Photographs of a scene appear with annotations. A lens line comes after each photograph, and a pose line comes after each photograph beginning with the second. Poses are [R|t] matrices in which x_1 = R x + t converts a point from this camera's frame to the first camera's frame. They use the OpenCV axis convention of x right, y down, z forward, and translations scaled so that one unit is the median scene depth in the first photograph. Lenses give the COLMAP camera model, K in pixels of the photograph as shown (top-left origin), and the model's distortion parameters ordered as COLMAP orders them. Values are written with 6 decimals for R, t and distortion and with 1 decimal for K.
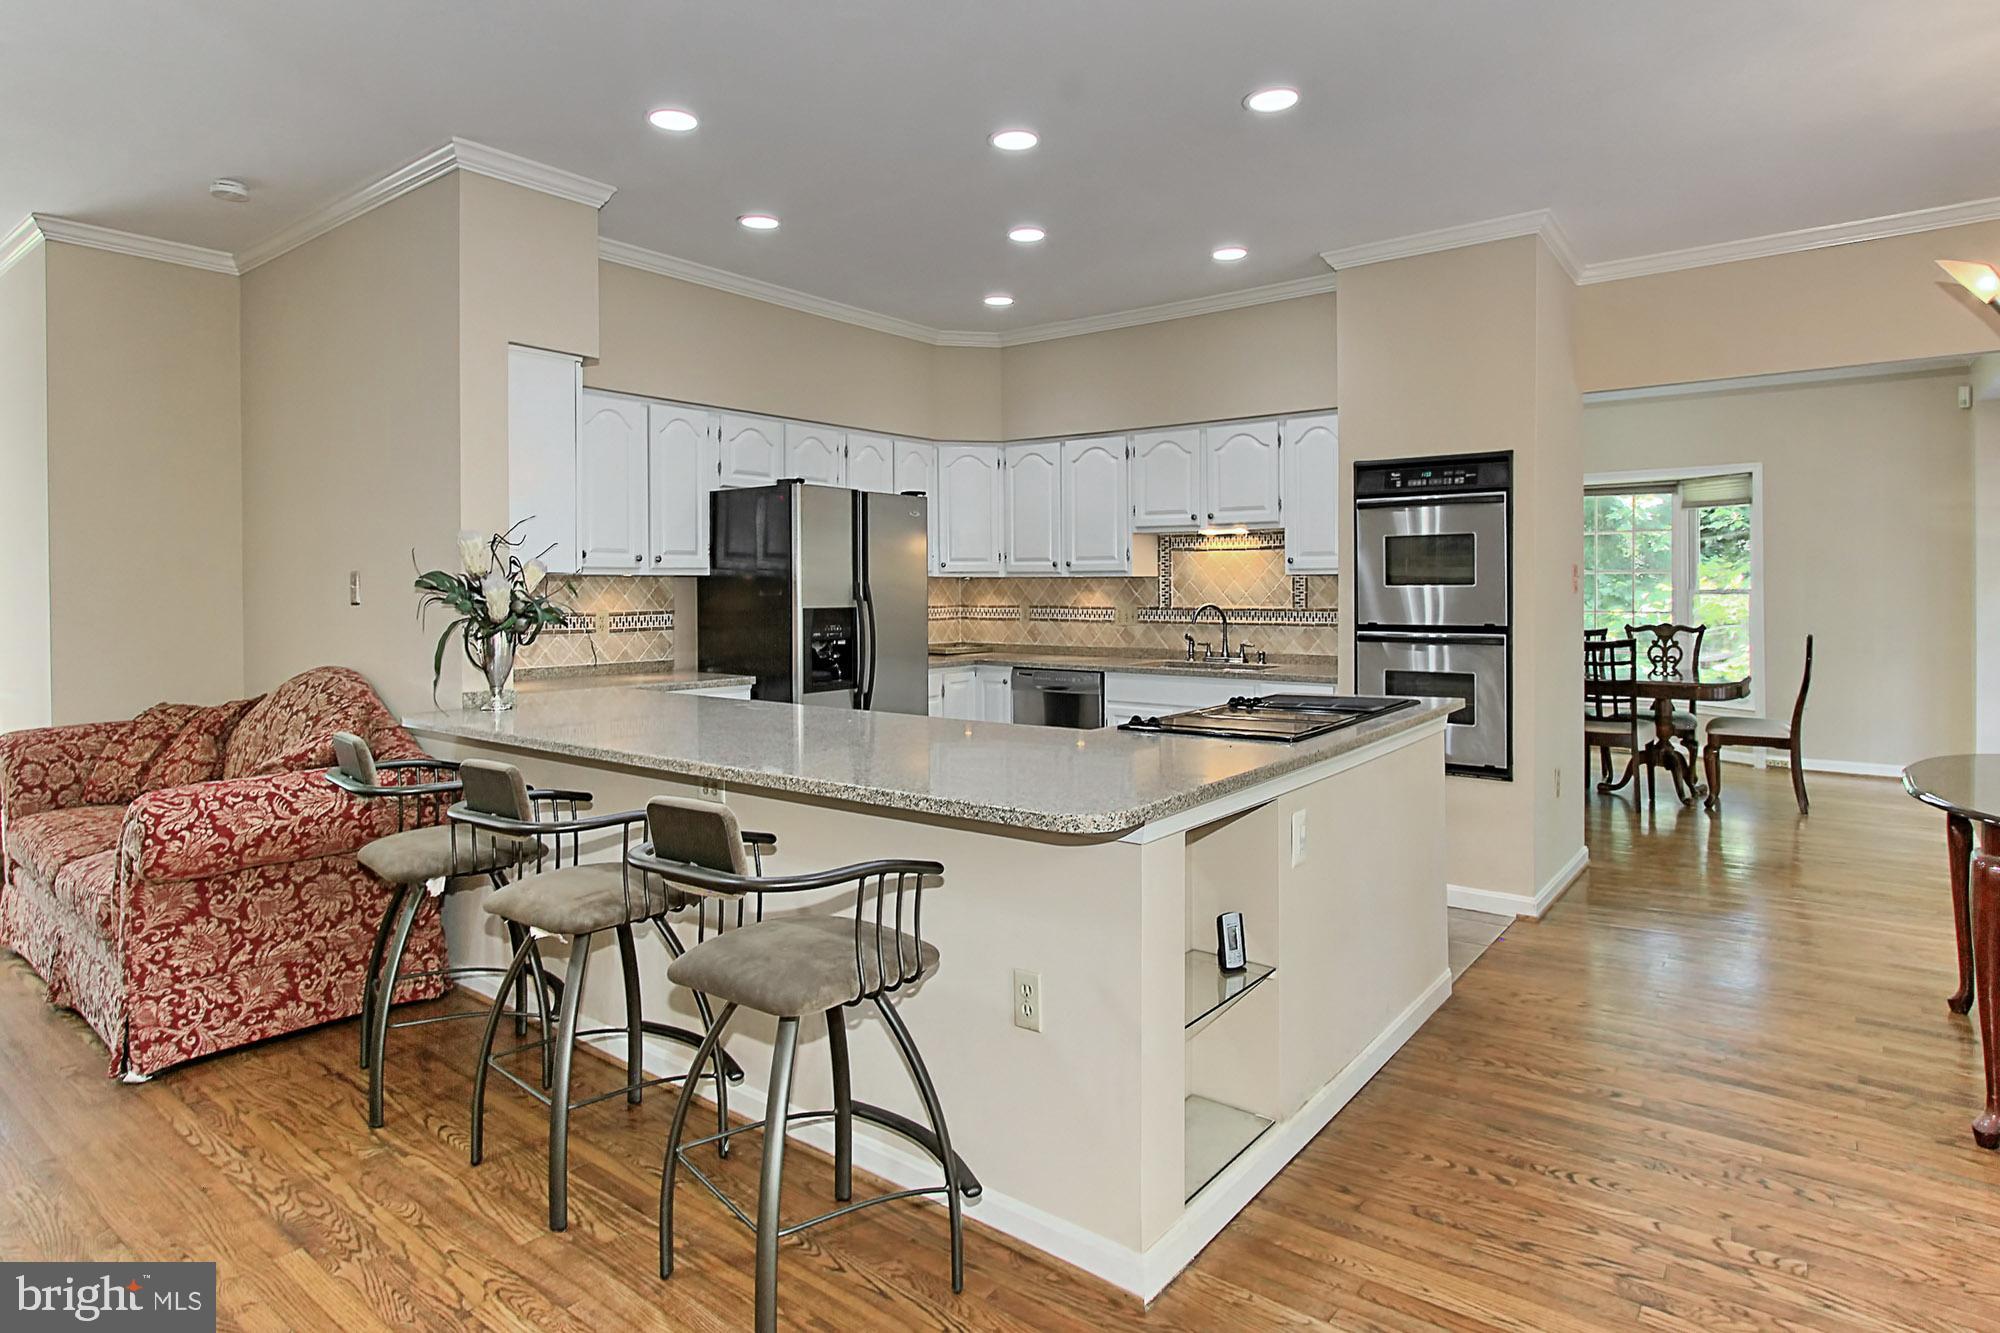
lens RADIAL K [[1096.8, 0, 971.6], [0, 1096.8, 600.9], [0, 0, 1]] dist [-0.000819, 0.004924]
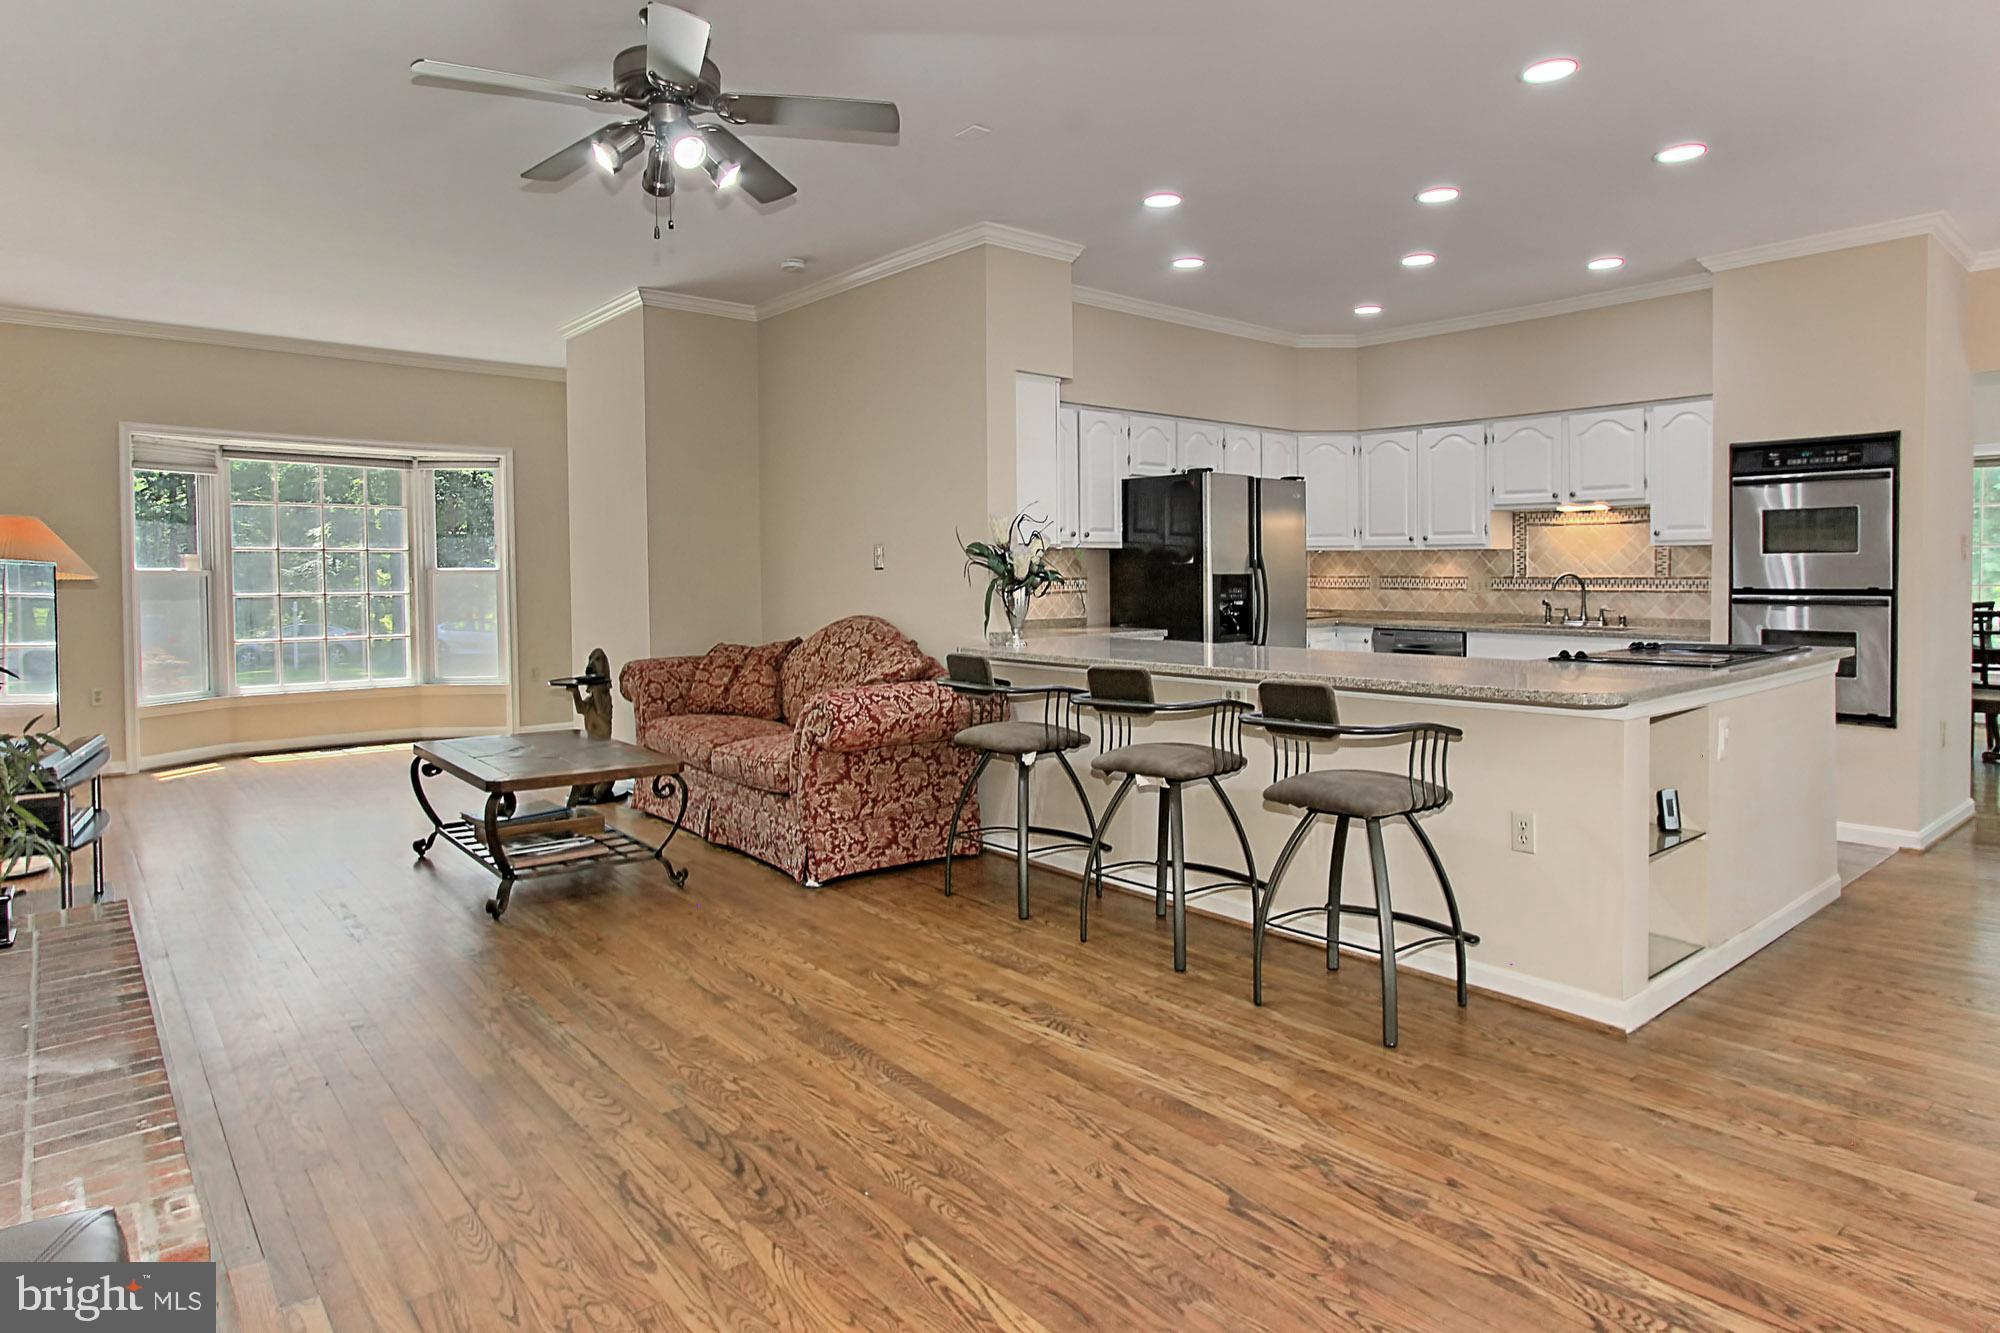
lens RADIAL K [[1096.8, 0, 949.9], [0, 1096.8, 592.0], [0, 0, 1]] dist [-0.000819, 0.004924]
pose [[0.973733, 0.006185, -0.227608, -0.183974], [-0.004377, 0.999955, 0.008445, 0.020068], [0.227650, -0.007227, 0.973716, -0.296178]]
